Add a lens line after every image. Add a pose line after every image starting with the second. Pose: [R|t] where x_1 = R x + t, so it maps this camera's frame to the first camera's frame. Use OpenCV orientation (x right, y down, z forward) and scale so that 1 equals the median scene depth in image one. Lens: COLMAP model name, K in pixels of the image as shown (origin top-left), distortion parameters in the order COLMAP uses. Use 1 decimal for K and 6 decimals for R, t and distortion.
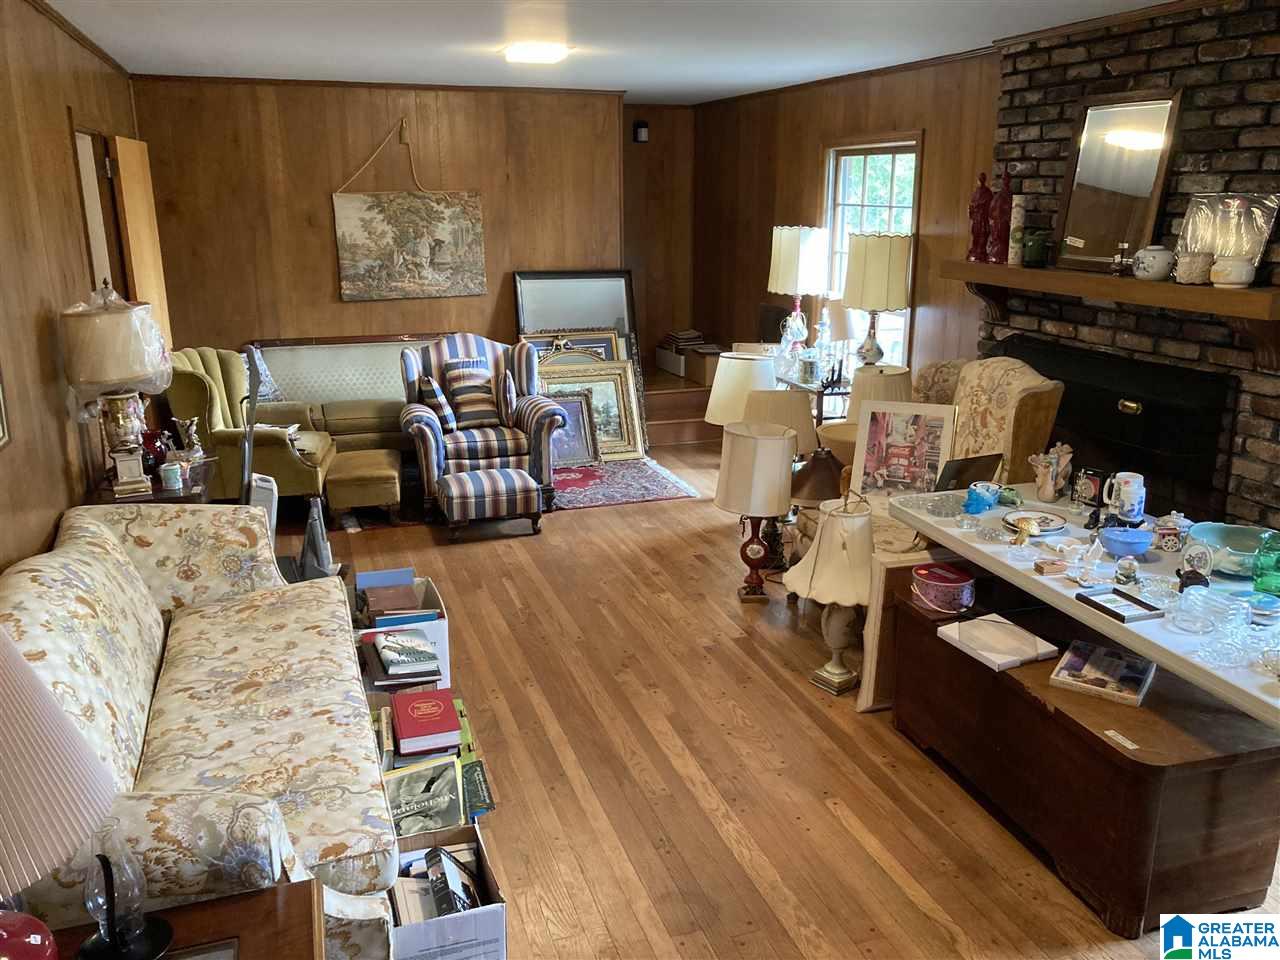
lens RADIAL K [[1046.8, 0, 645.5], [0, 1046.8, 471.7], [0, 0, 1]] dist [0.014997, 0.001004]
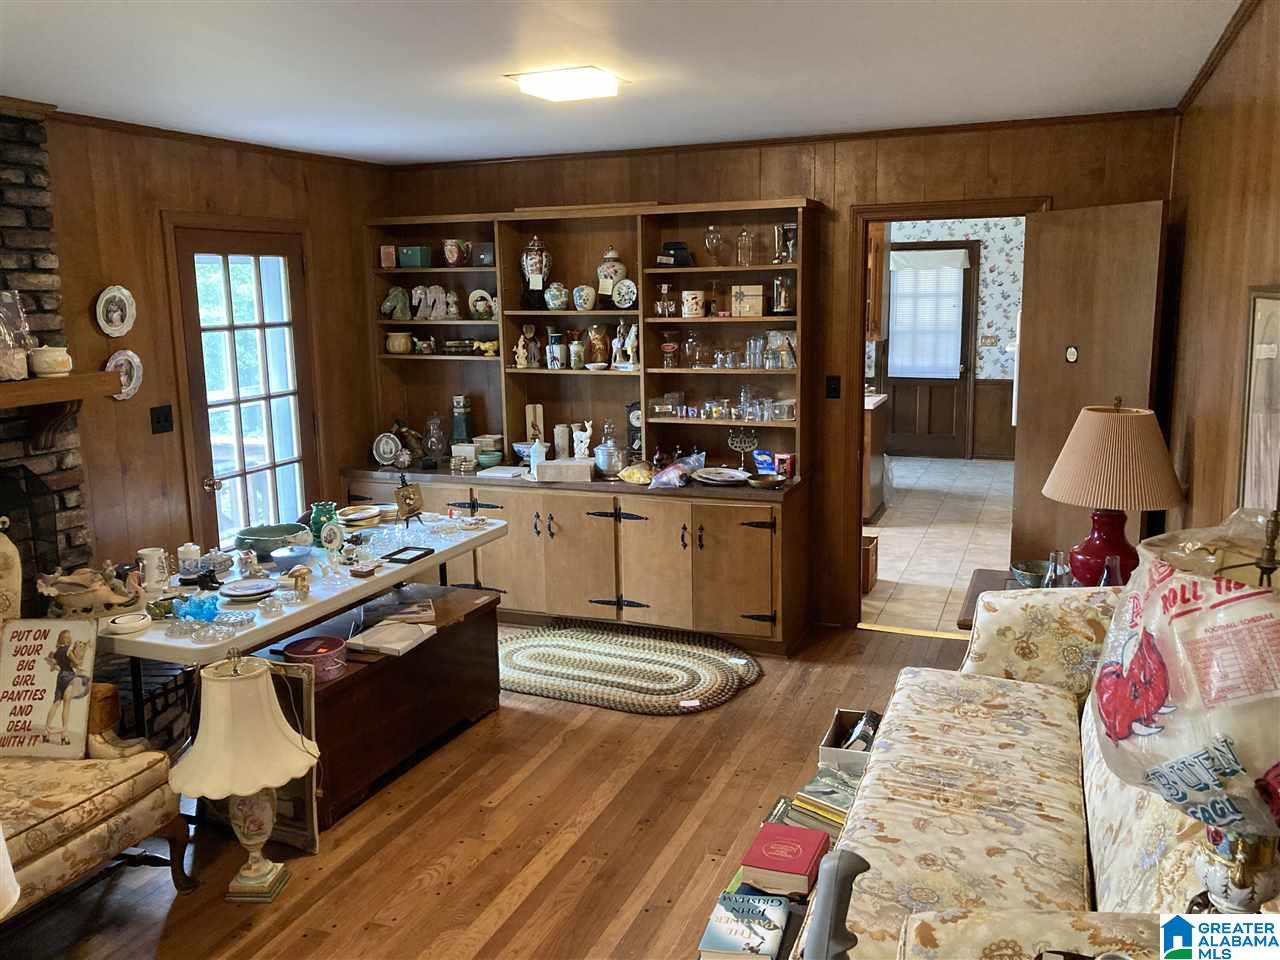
lens RADIAL K [[1046.8, 0, 645.5], [0, 1046.8, 471.7], [0, 0, 1]] dist [0.014997, 0.001004]
pose [[-0.759526, -0.097342, 0.643153, -0.497979], [0.188325, 0.913487, 0.360659, -0.302635], [-0.622619, 0.395052, -0.675485, 1.170565]]
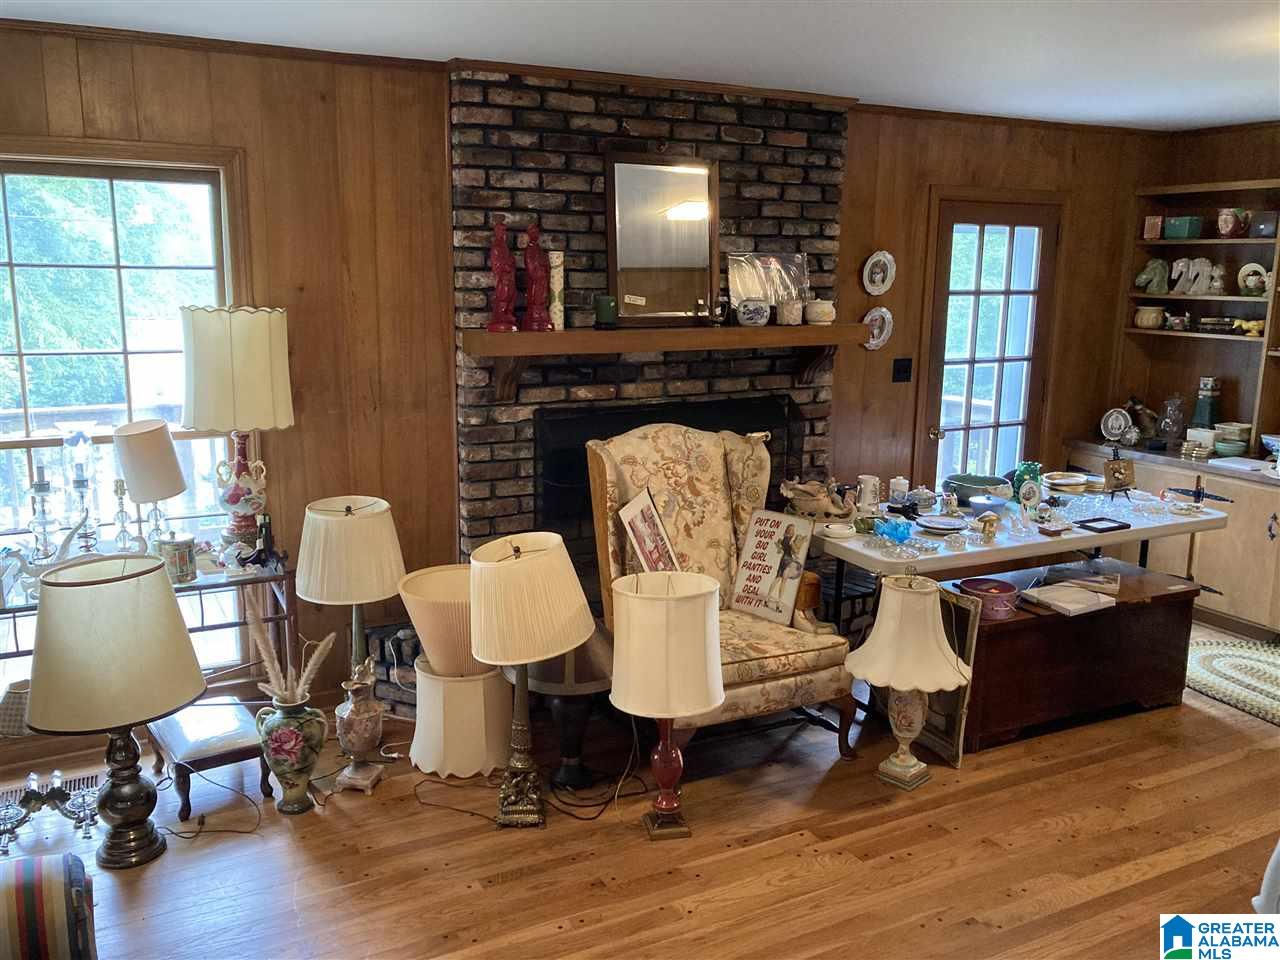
lens RADIAL K [[1050.3, 0, 635.9], [0, 1050.3, 479.9], [0, 0, 1]] dist [0.005000, 0.003218]
pose [[-0.147131, -0.197331, 0.969233, -0.591245], [0.249644, 0.940765, 0.229431, -0.294961], [-0.957095, 0.275720, -0.089153, 1.172490]]
